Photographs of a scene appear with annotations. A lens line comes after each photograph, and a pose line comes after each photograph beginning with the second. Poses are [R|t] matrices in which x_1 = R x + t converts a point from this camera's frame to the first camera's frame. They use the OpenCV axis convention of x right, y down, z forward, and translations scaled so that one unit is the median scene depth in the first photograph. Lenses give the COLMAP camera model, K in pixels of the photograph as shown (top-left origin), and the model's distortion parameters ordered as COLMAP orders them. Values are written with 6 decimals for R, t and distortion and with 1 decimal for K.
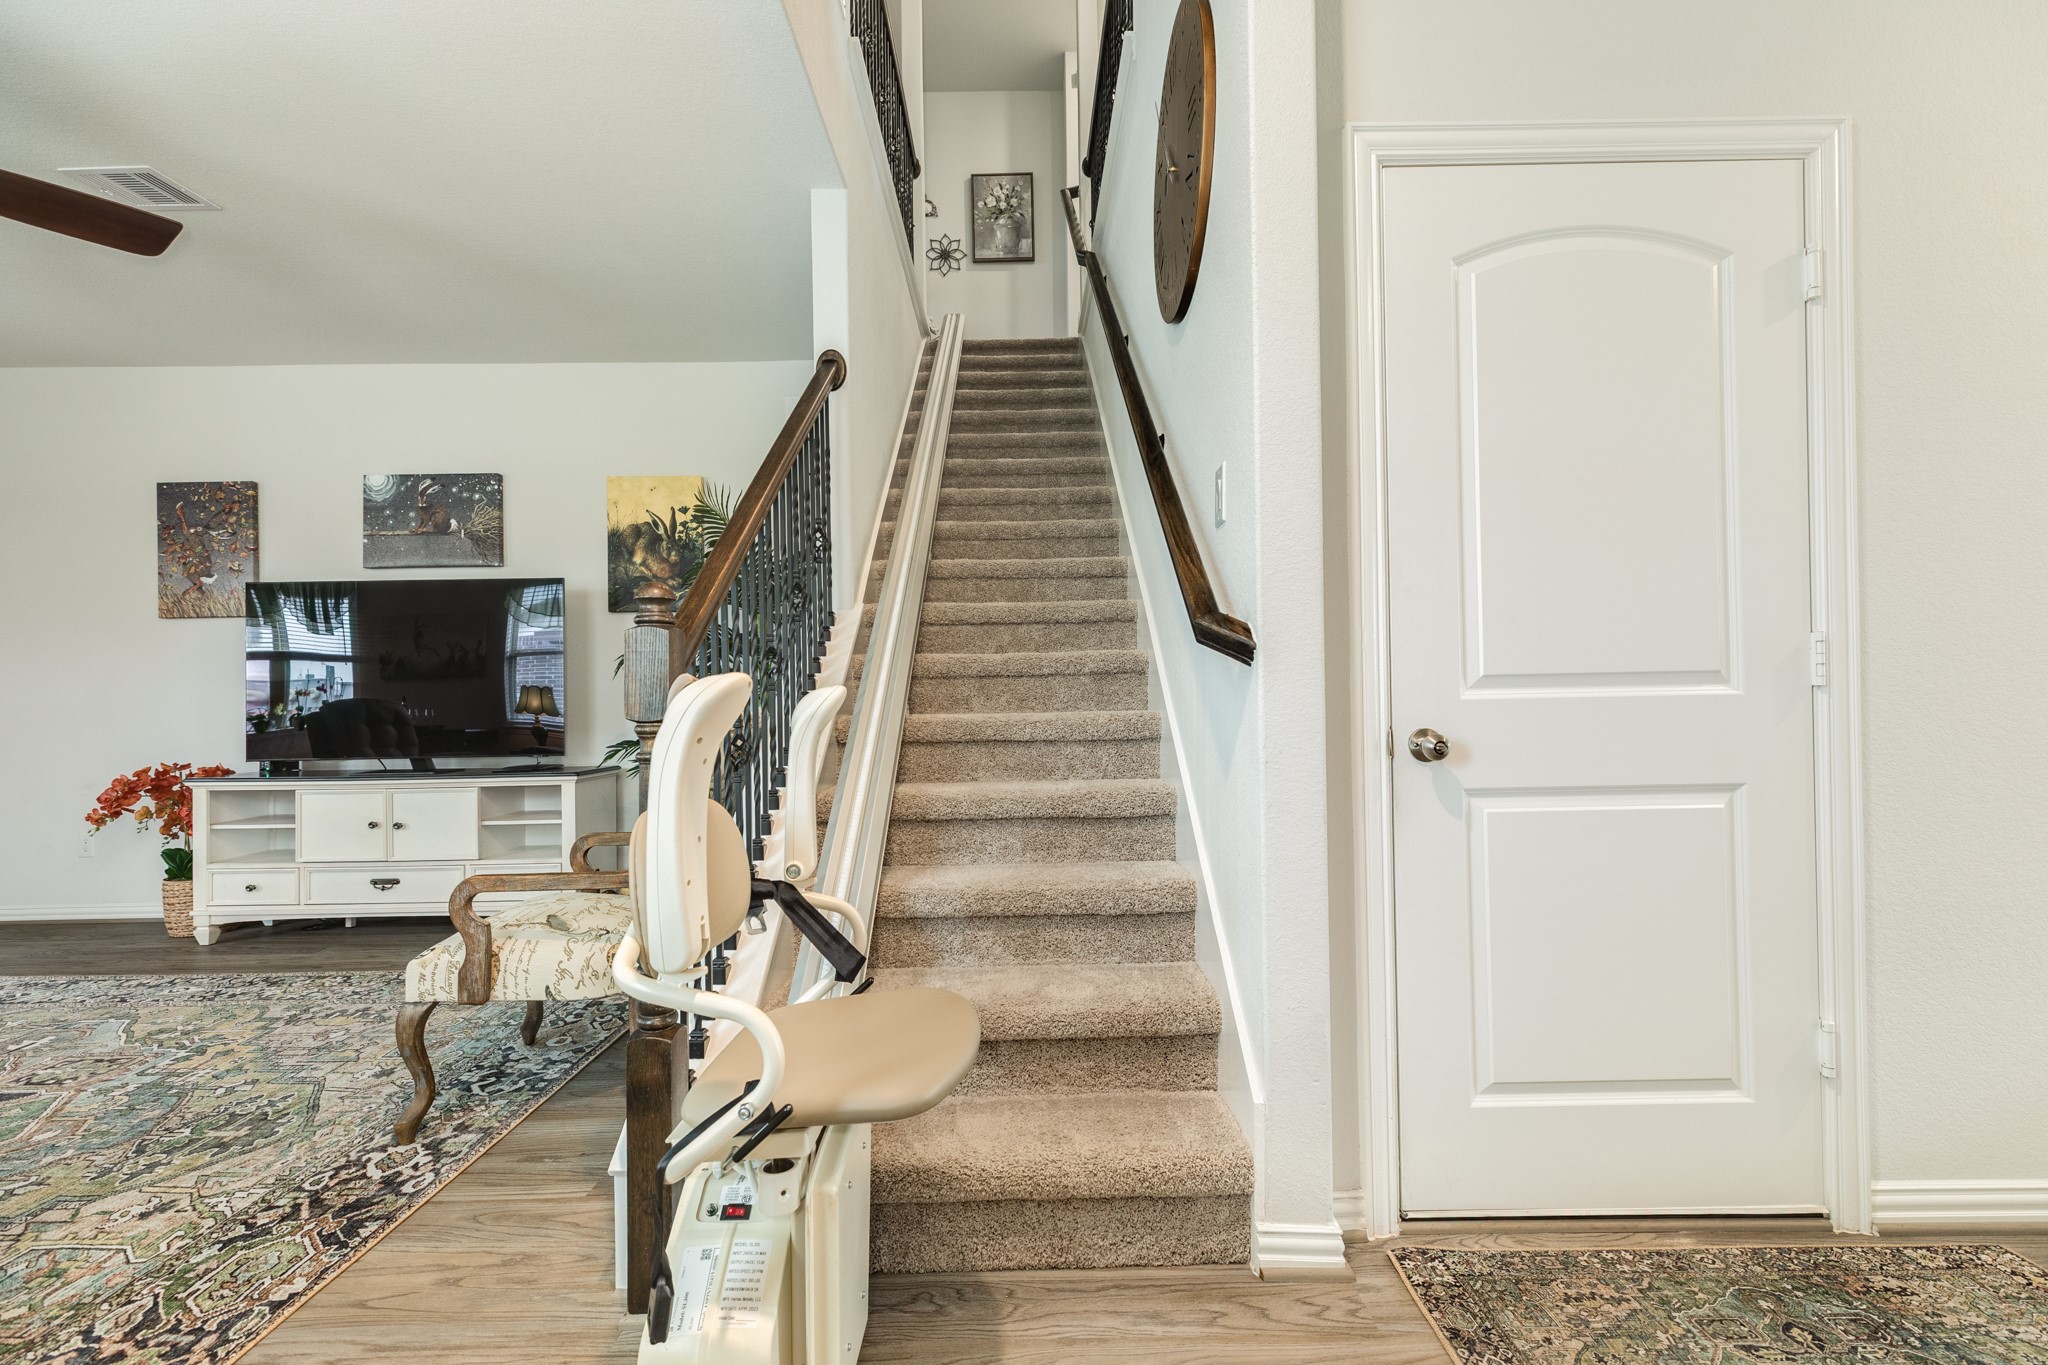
lens RADIAL K [[911.8, 0, 1024.2], [0, 911.8, 690.9], [0, 0, 1]] dist [0.009069, -0.000732]
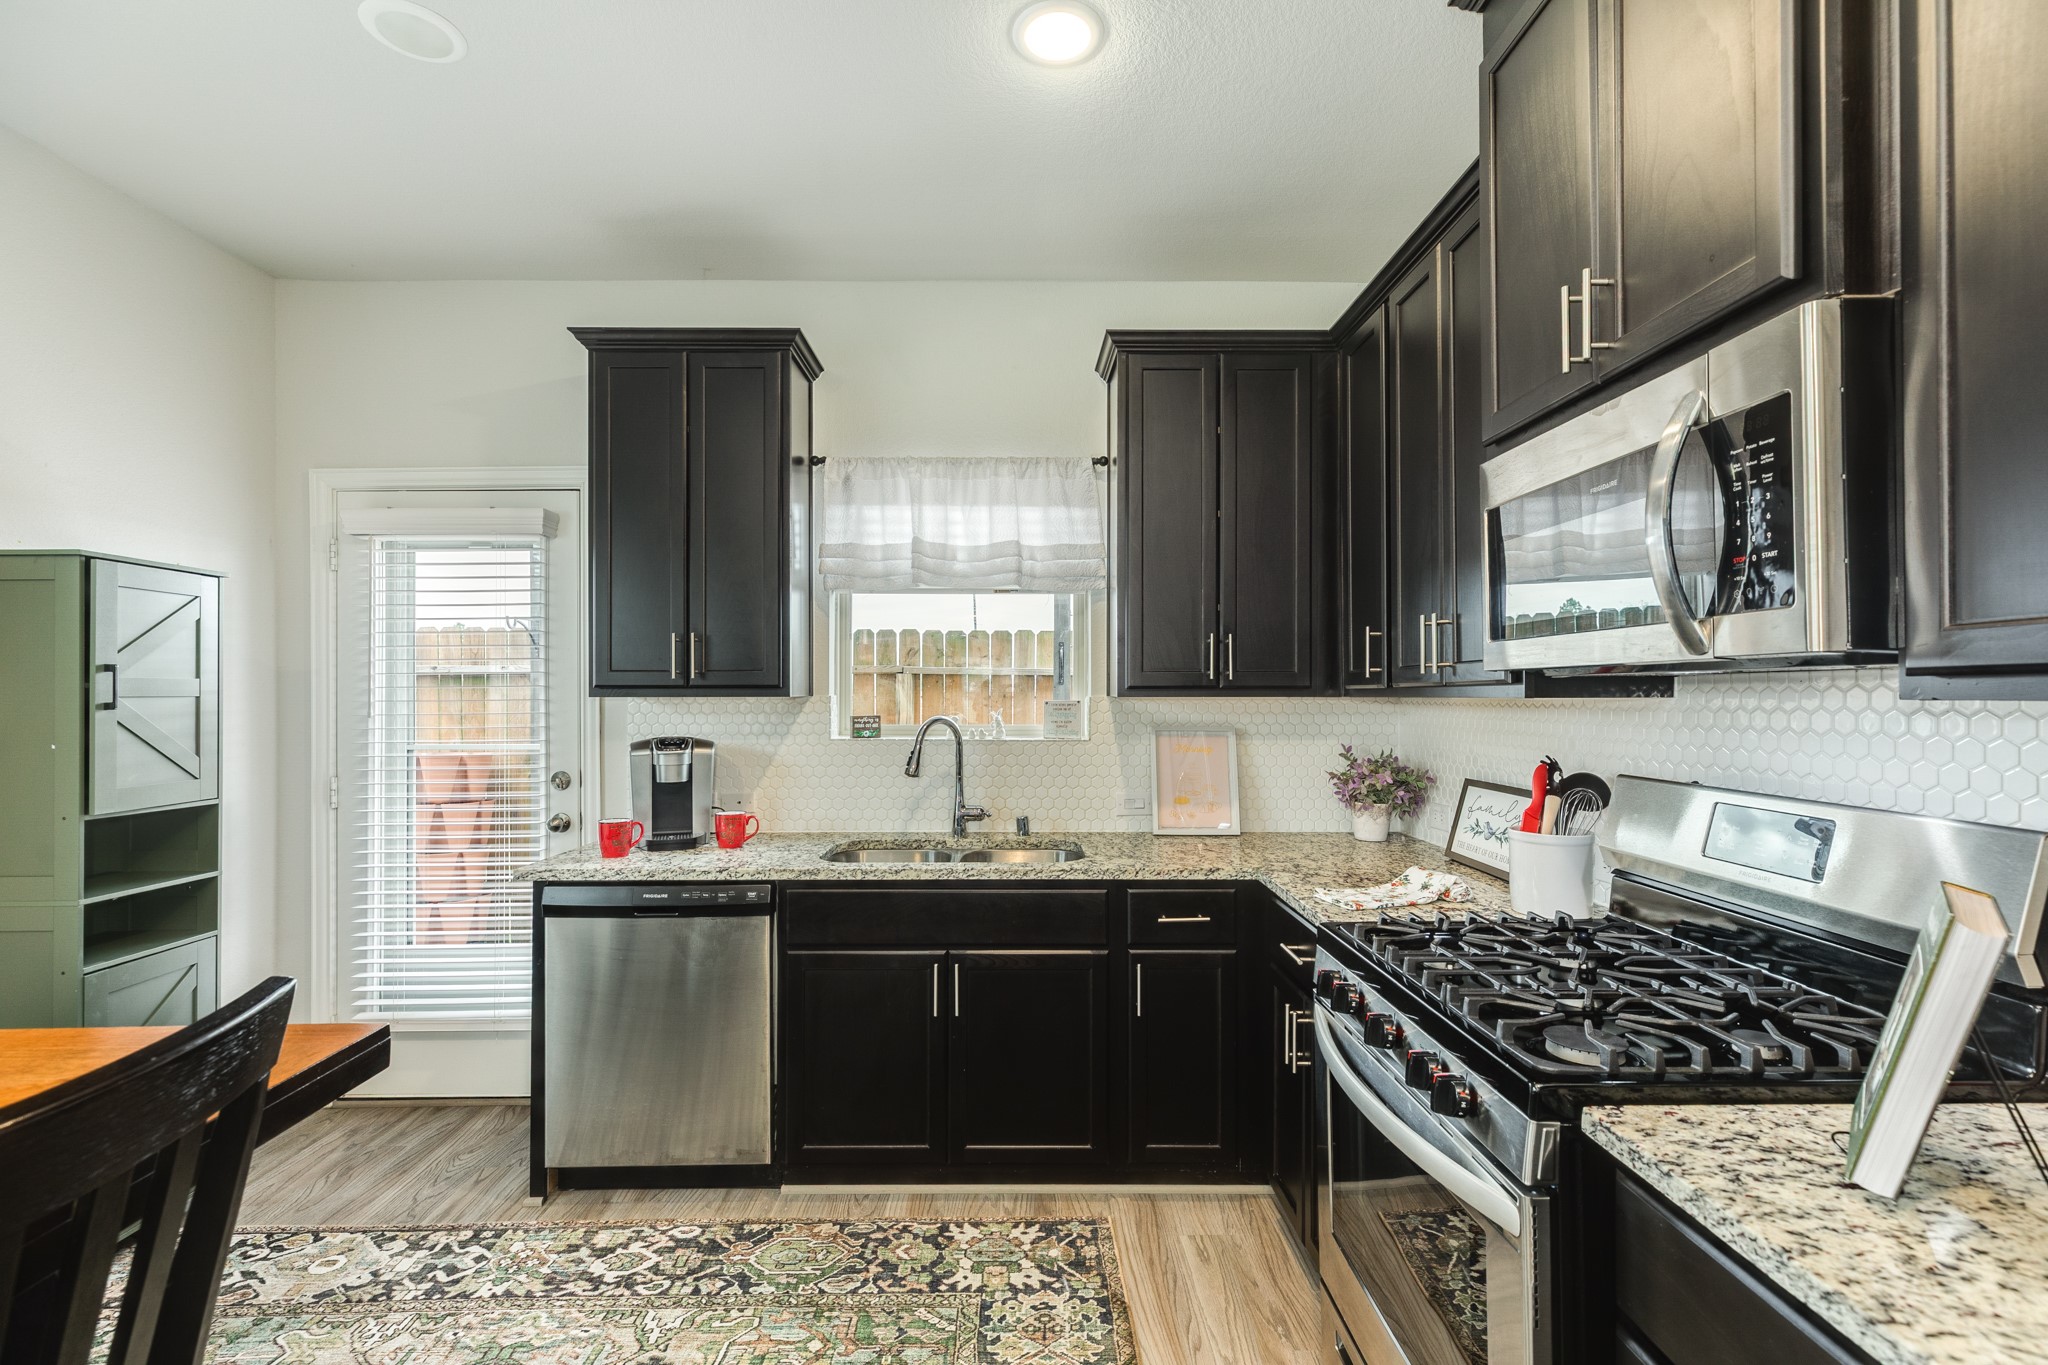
lens RADIAL K [[911.8, 0, 1015.8], [0, 911.8, 681.7], [0, 0, 1]] dist [0.009069, -0.000732]
pose [[-0.009389, 0.024204, 0.999663, -1.163372], [-0.001259, 0.999706, -0.024217, -0.083890], [-0.999955, -0.001486, -0.009356, 0.376325]]
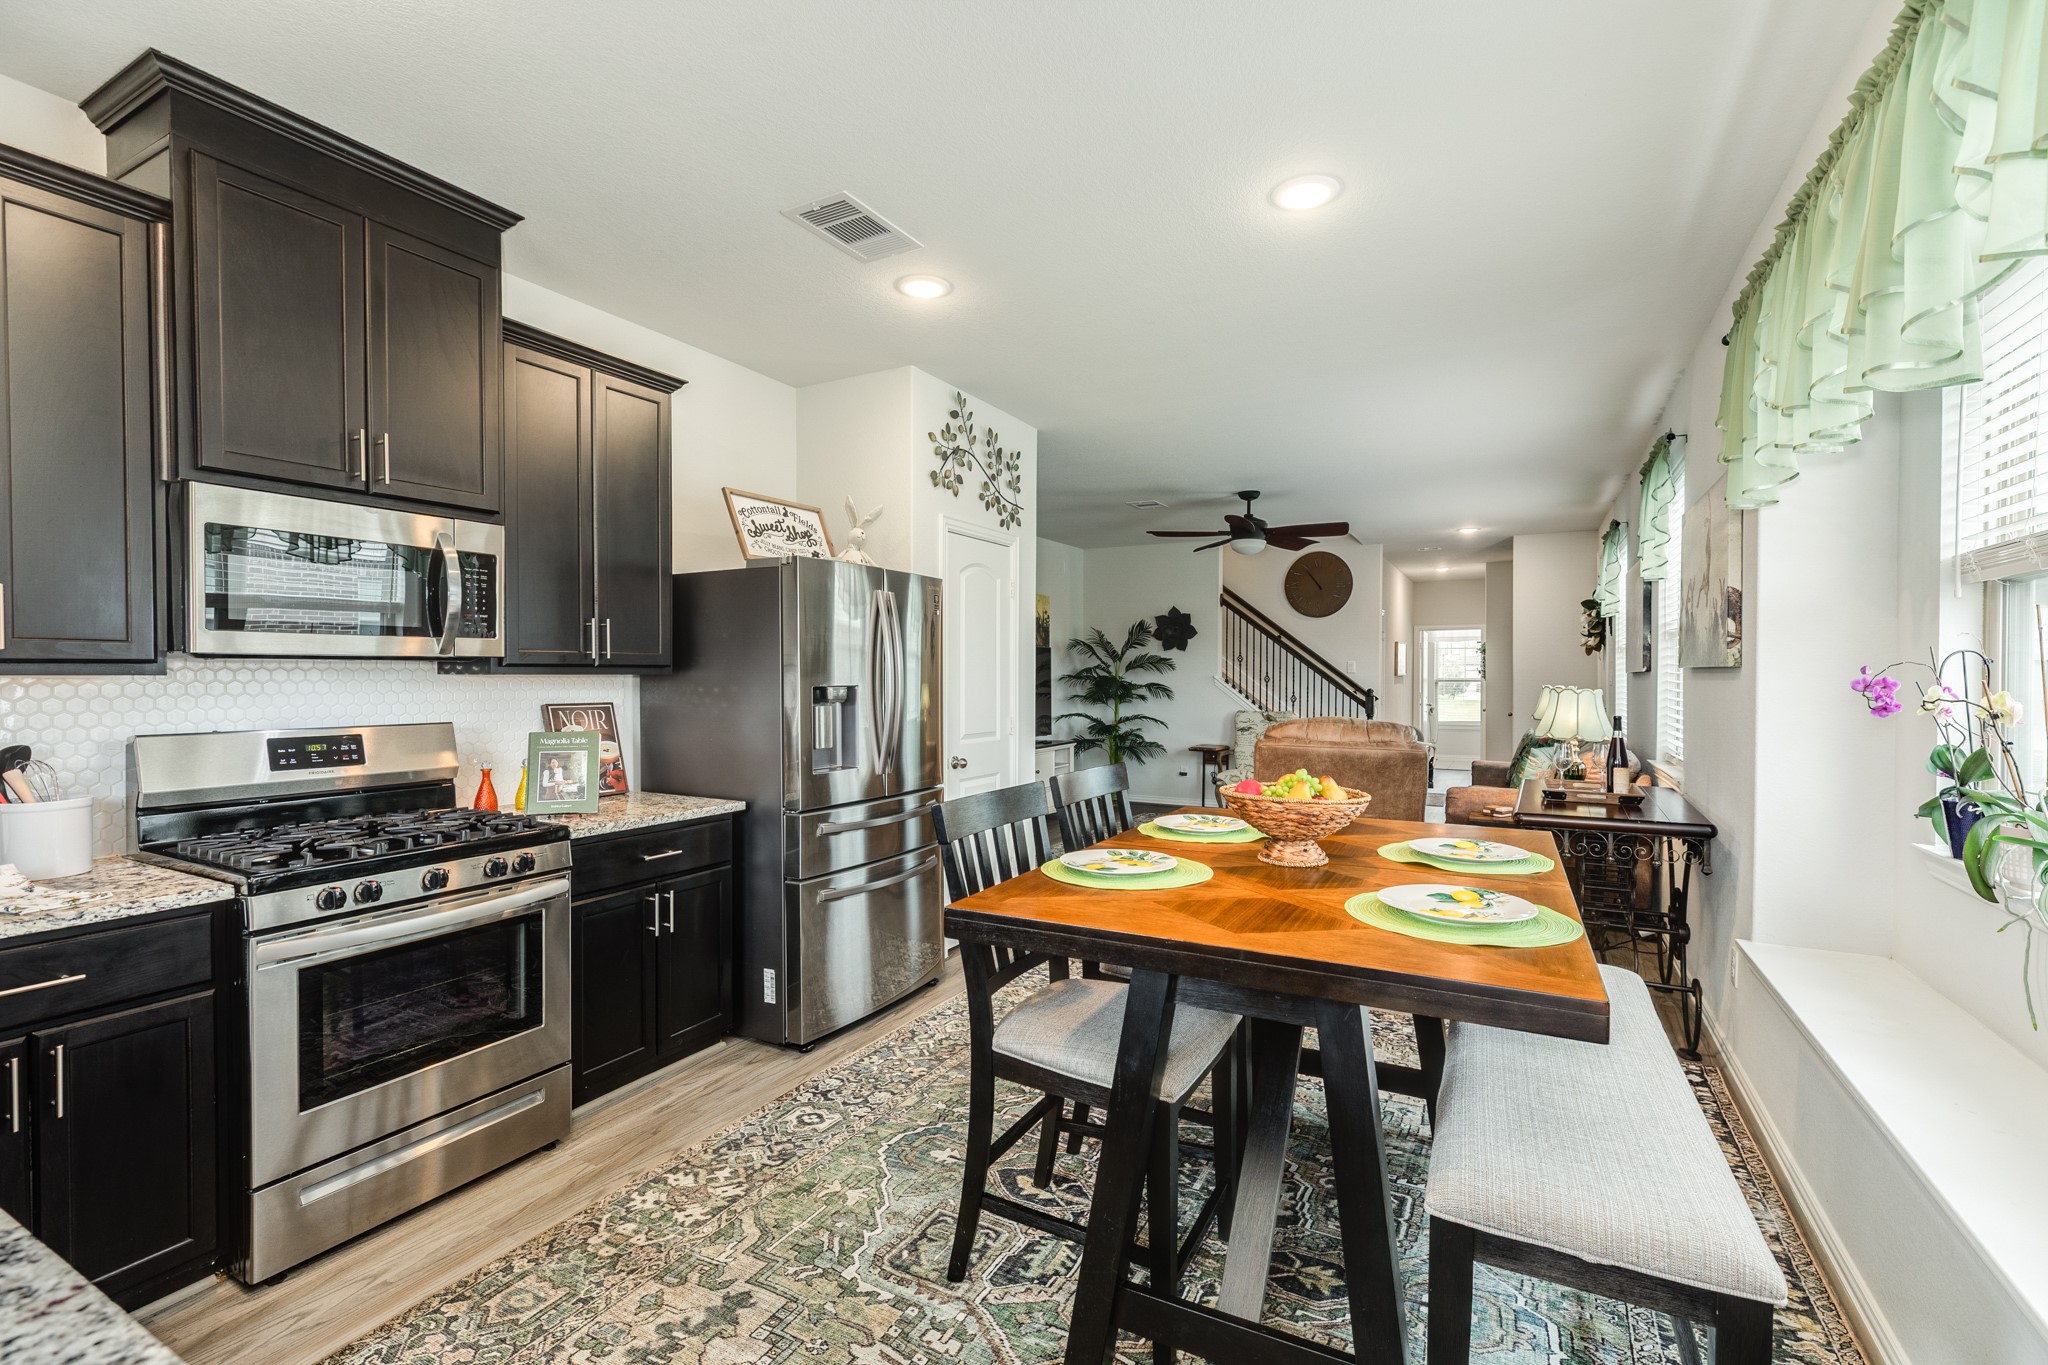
lens RADIAL K [[911.8, 0, 1015.2], [0, 911.8, 683.3], [0, 0, 1]] dist [0.009069, -0.000732]
pose [[-0.477270, 0.020996, -0.878506, -0.303458], [0.008416, 0.999778, 0.019323, -0.089367], [0.878716, 0.001829, -0.477341, 0.943170]]
